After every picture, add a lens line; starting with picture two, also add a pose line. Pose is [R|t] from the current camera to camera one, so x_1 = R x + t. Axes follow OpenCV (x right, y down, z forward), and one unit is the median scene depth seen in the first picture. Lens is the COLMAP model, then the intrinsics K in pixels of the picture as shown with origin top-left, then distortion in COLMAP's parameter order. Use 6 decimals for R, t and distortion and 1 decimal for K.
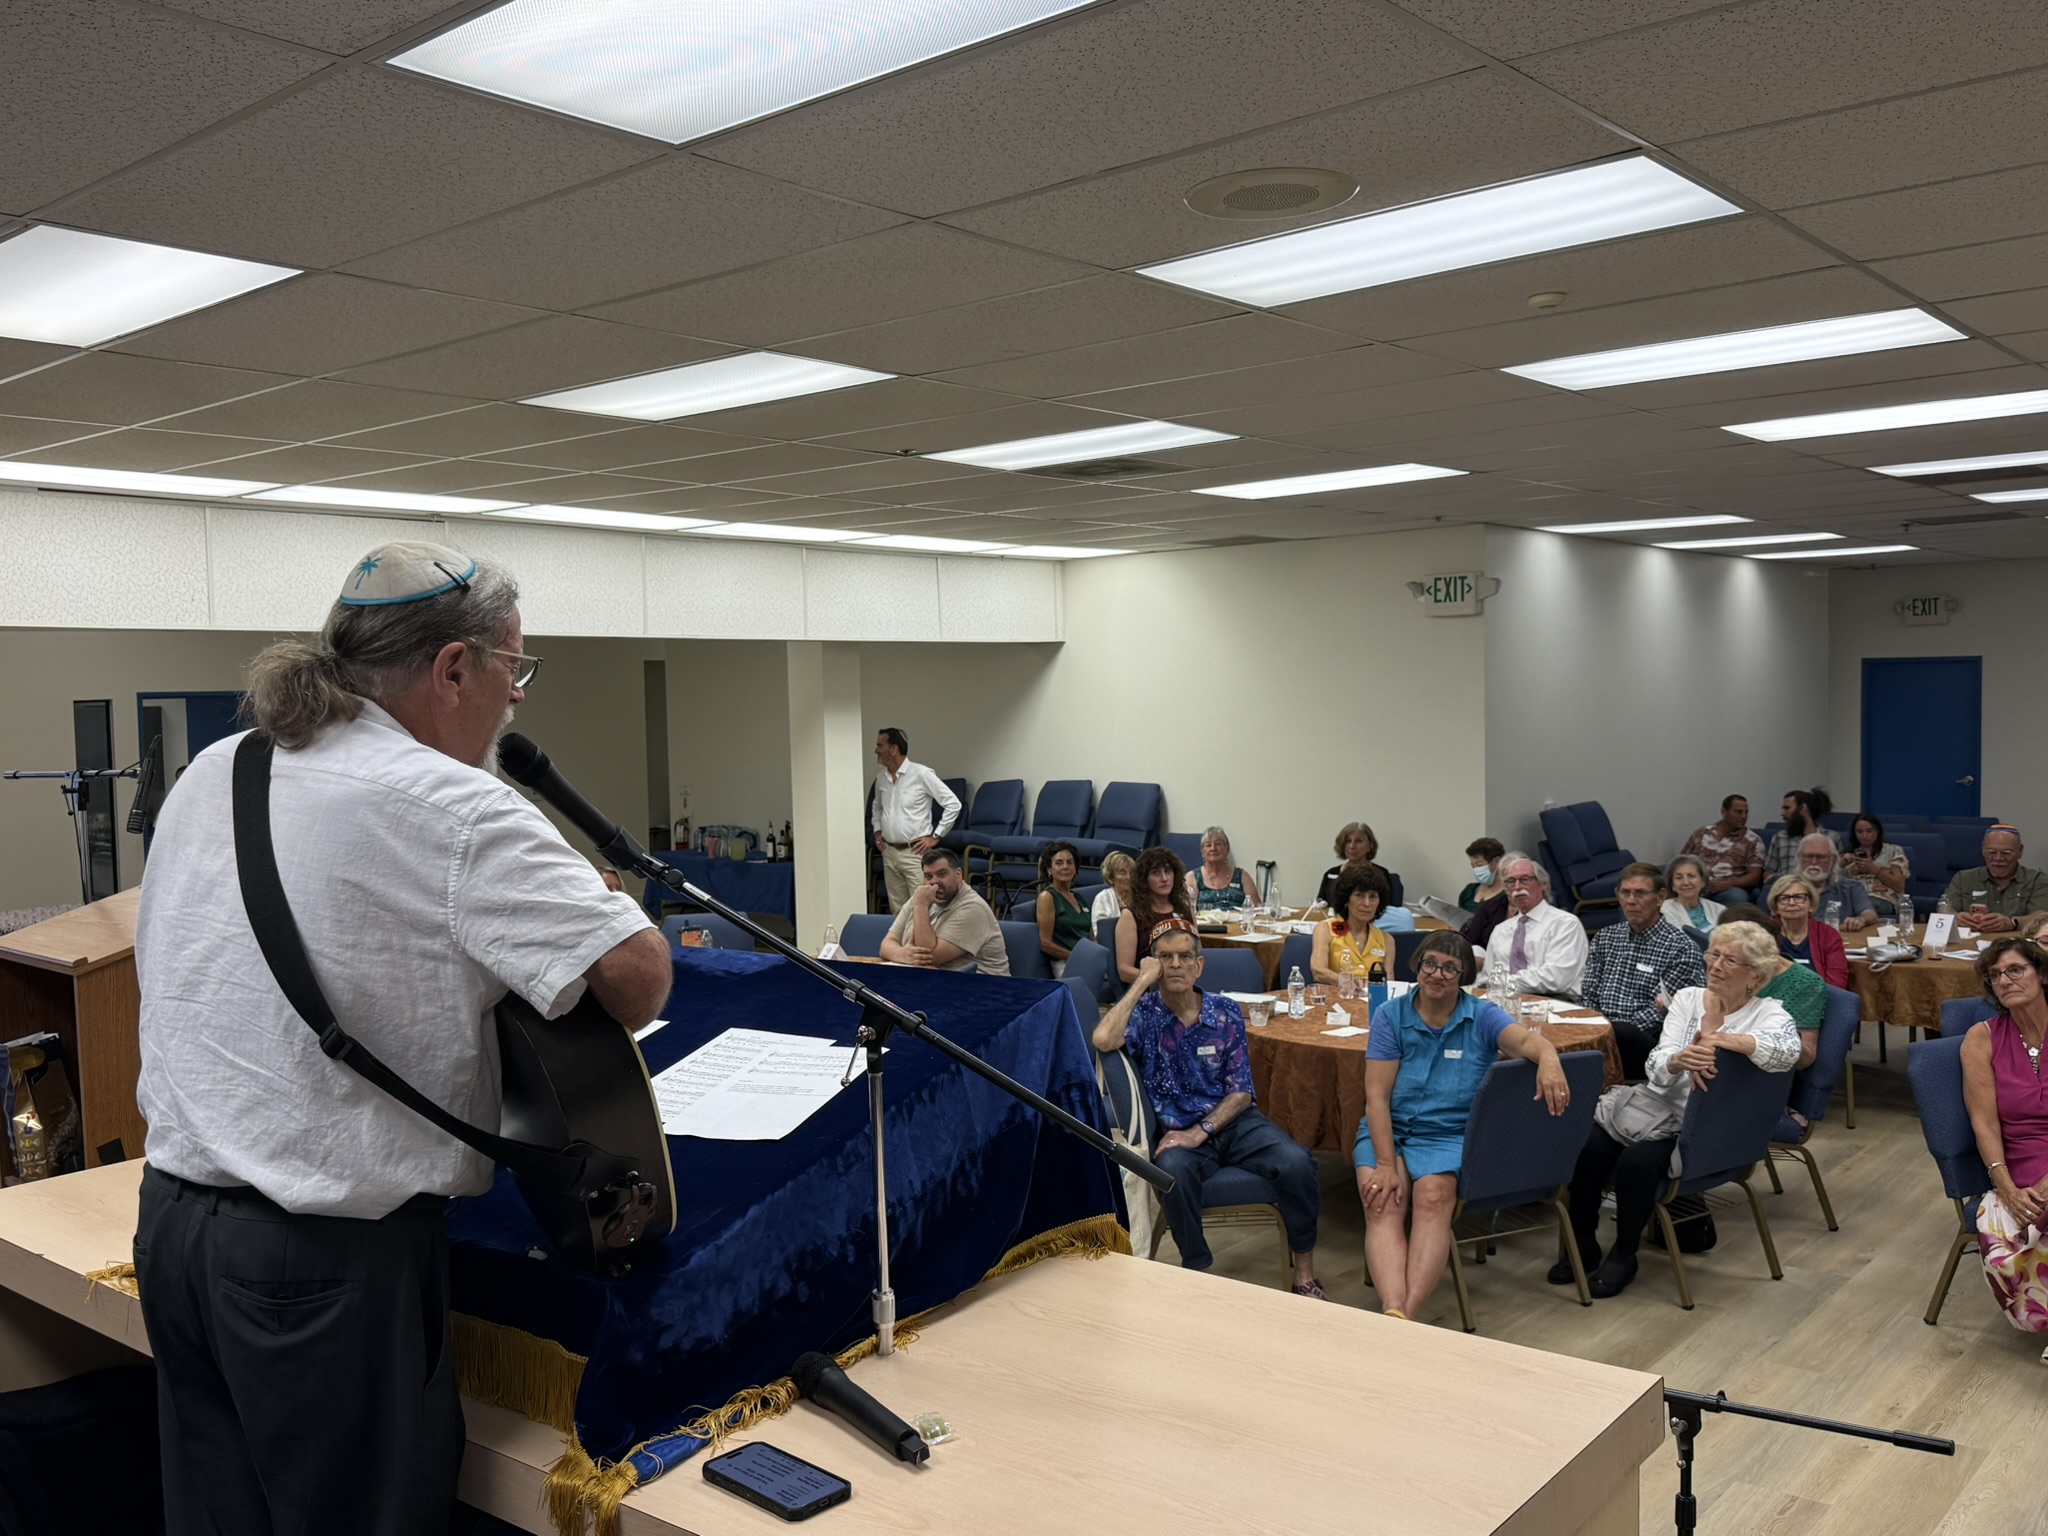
lens RADIAL K [[1794.6, 0, 923.2], [0, 1794.6, 758.0], [0, 0, 1]] dist [0.025430, -0.073322]
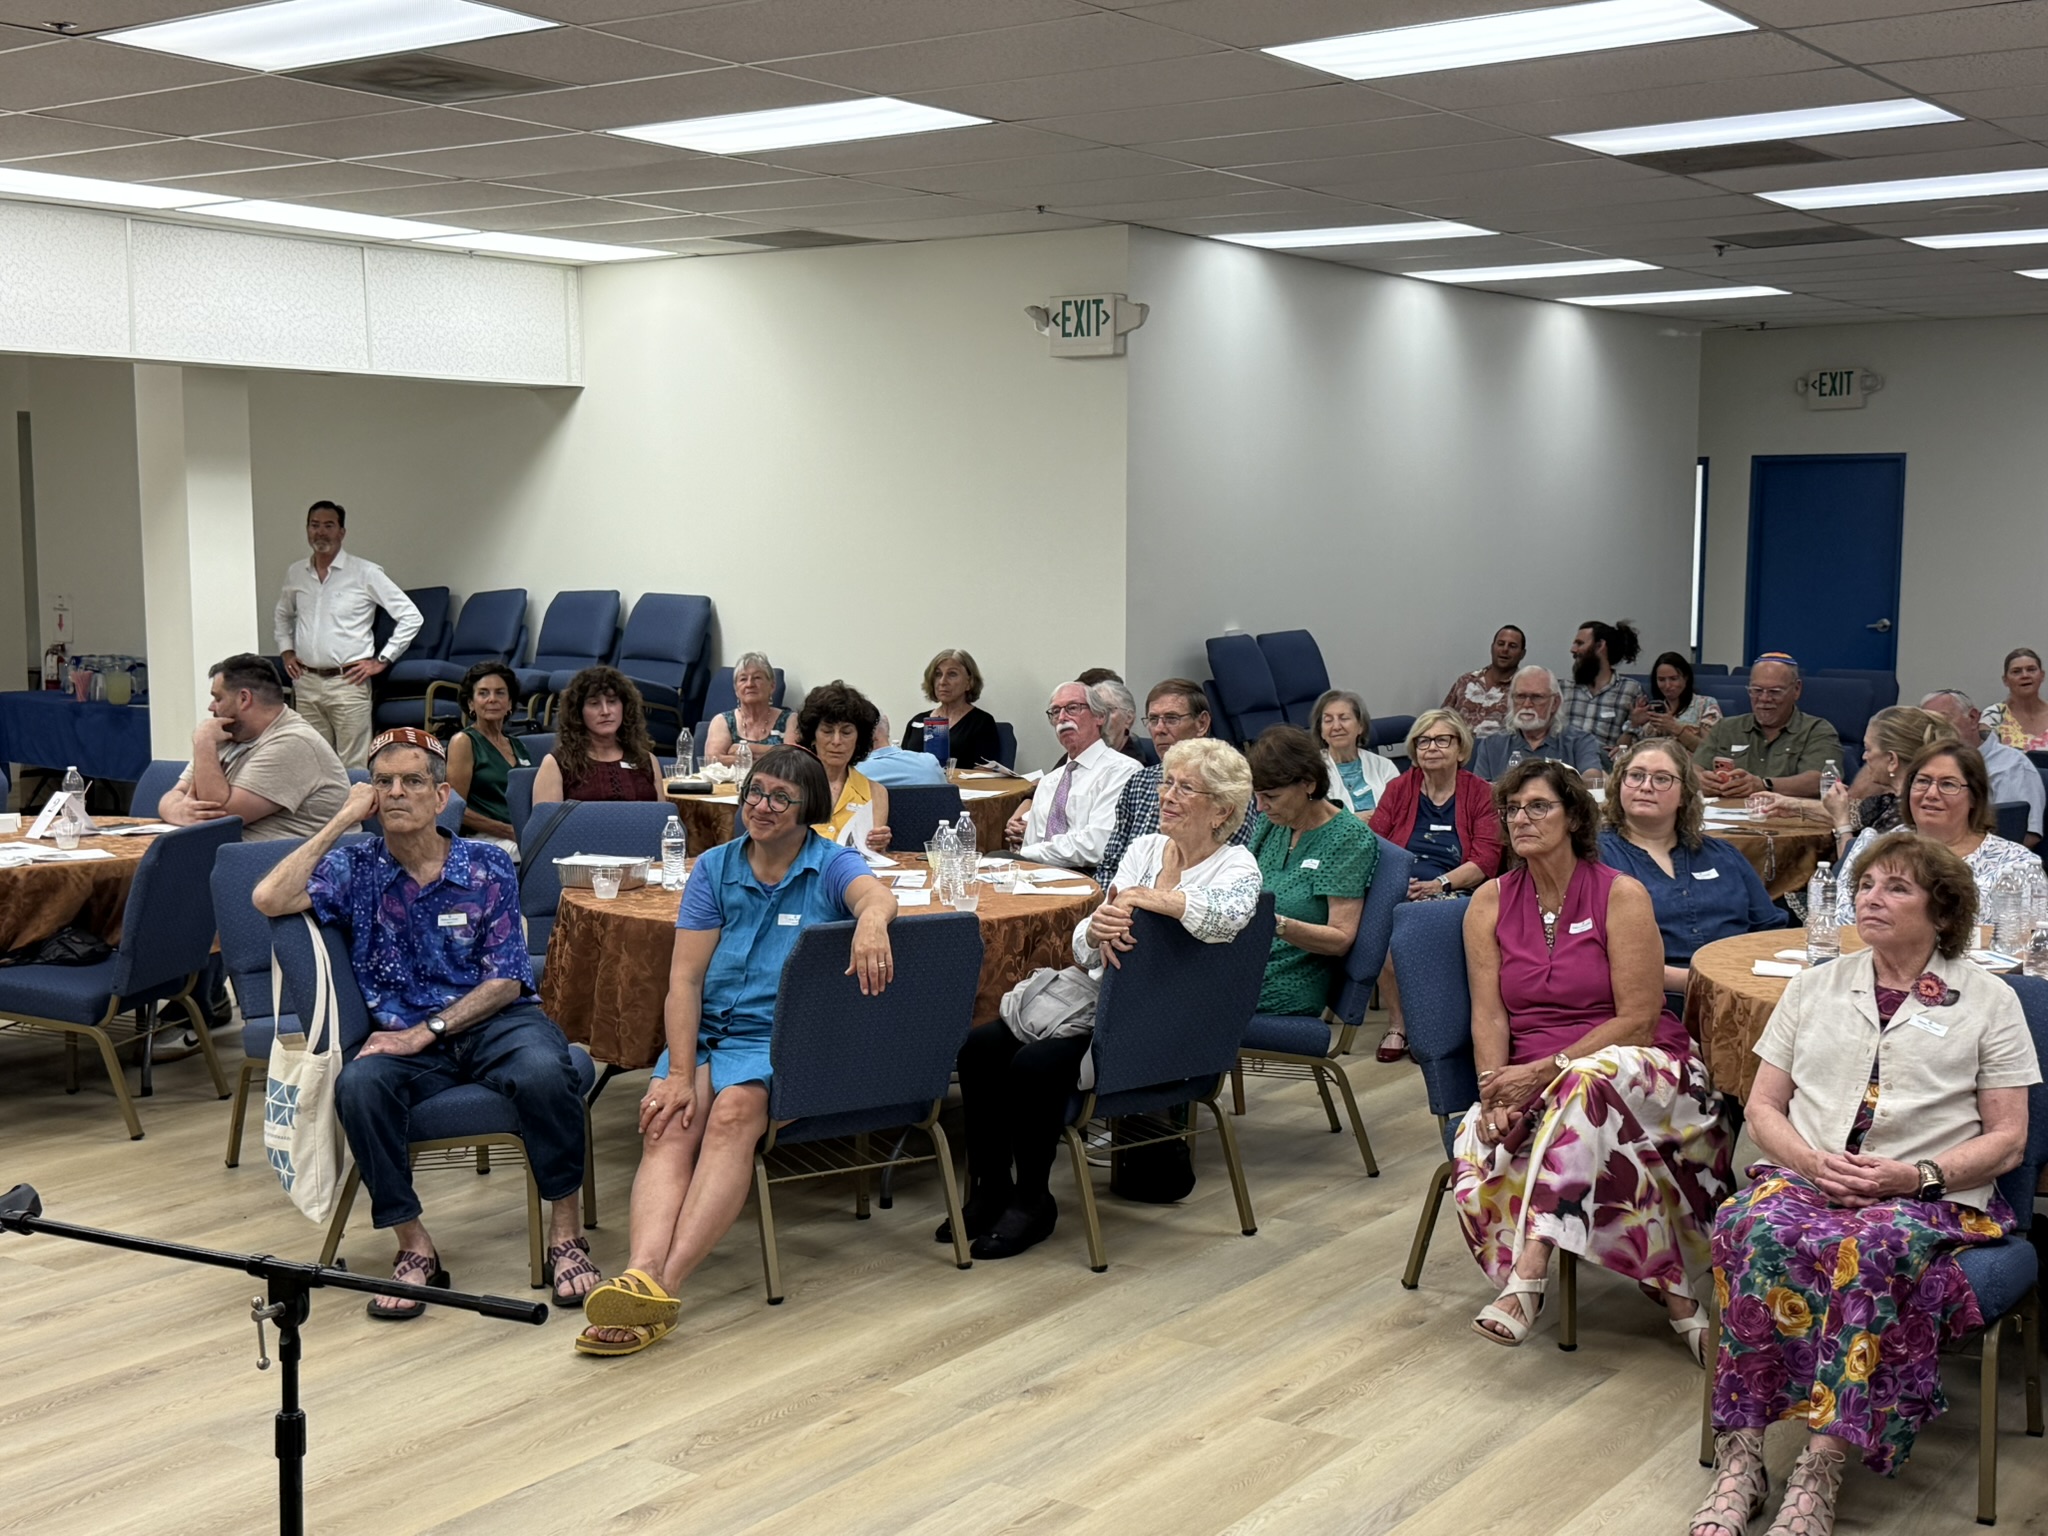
lens RADIAL K [[2543.0, 0, 1043.8], [0, 2543.0, 783.5], [0, 0, 1]] dist [0.110635, 0.000000]
pose [[0.991486, 0.011089, 0.129740, 0.182331], [-0.019173, 0.997940, 0.061227, 0.033031], [-0.128794, -0.063194, 0.989656, -0.000107]]
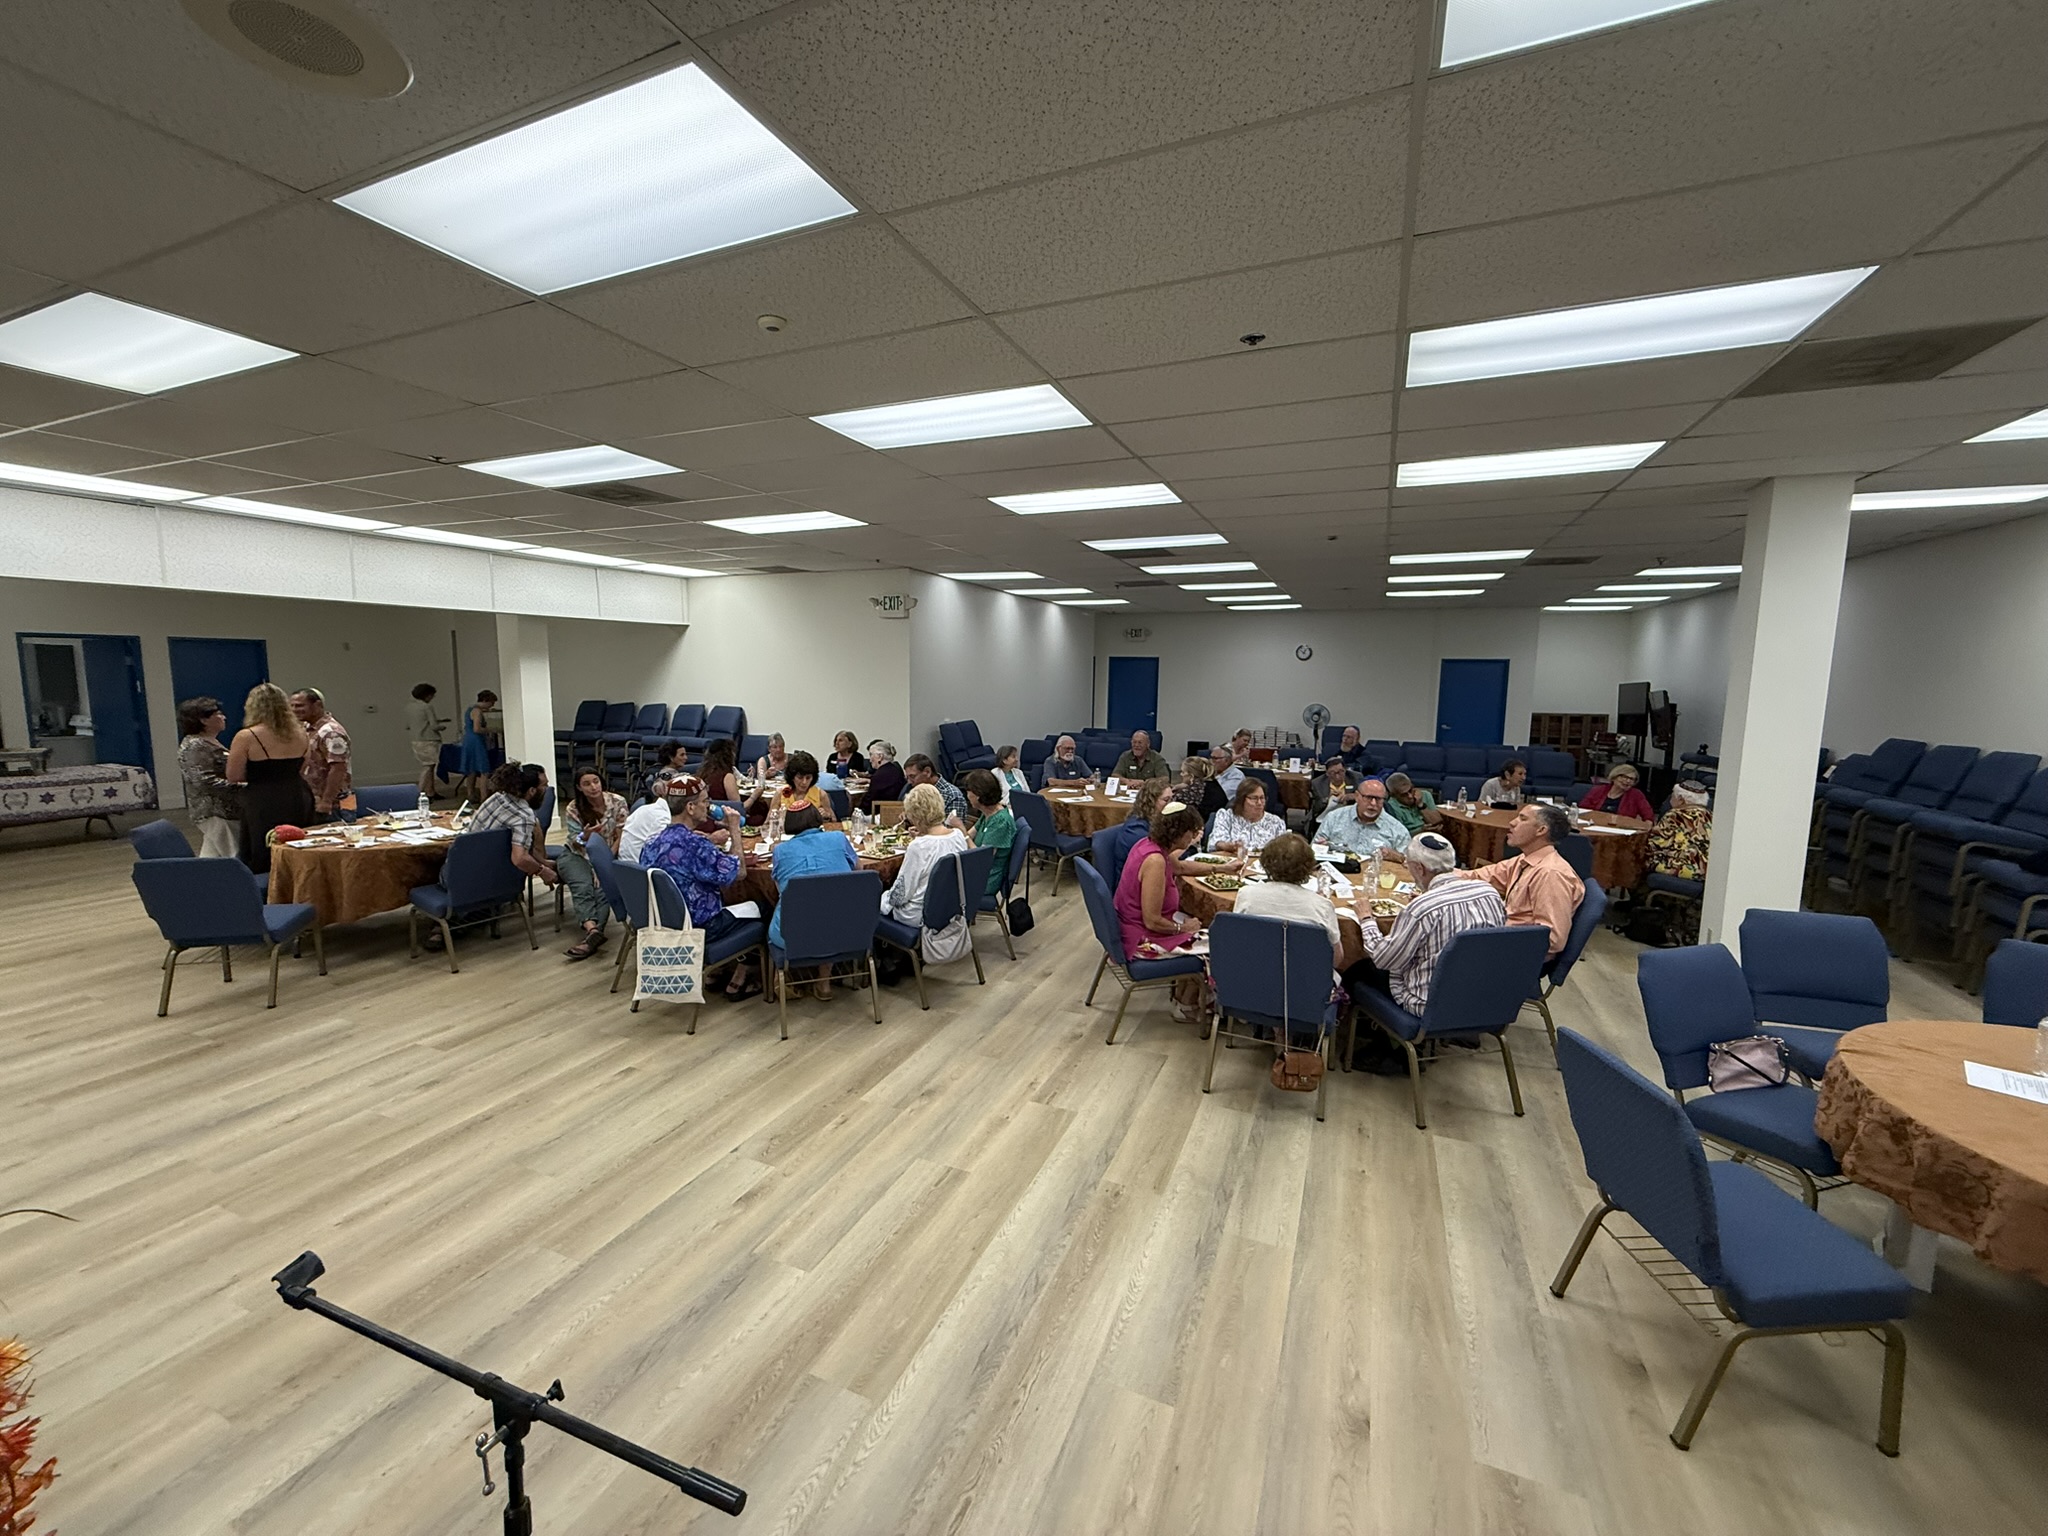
lens RADIAL K [[820.3, 0, 1020.8], [0, 820.3, 766.4], [0, 0, 1]] dist [-0.002665, 0.000384]
pose [[0.942216, -0.004692, 0.334973, 0.163745], [-0.021201, 0.997063, 0.073599, 0.009800], [-0.334334, -0.076448, 0.939349, 0.184370]]
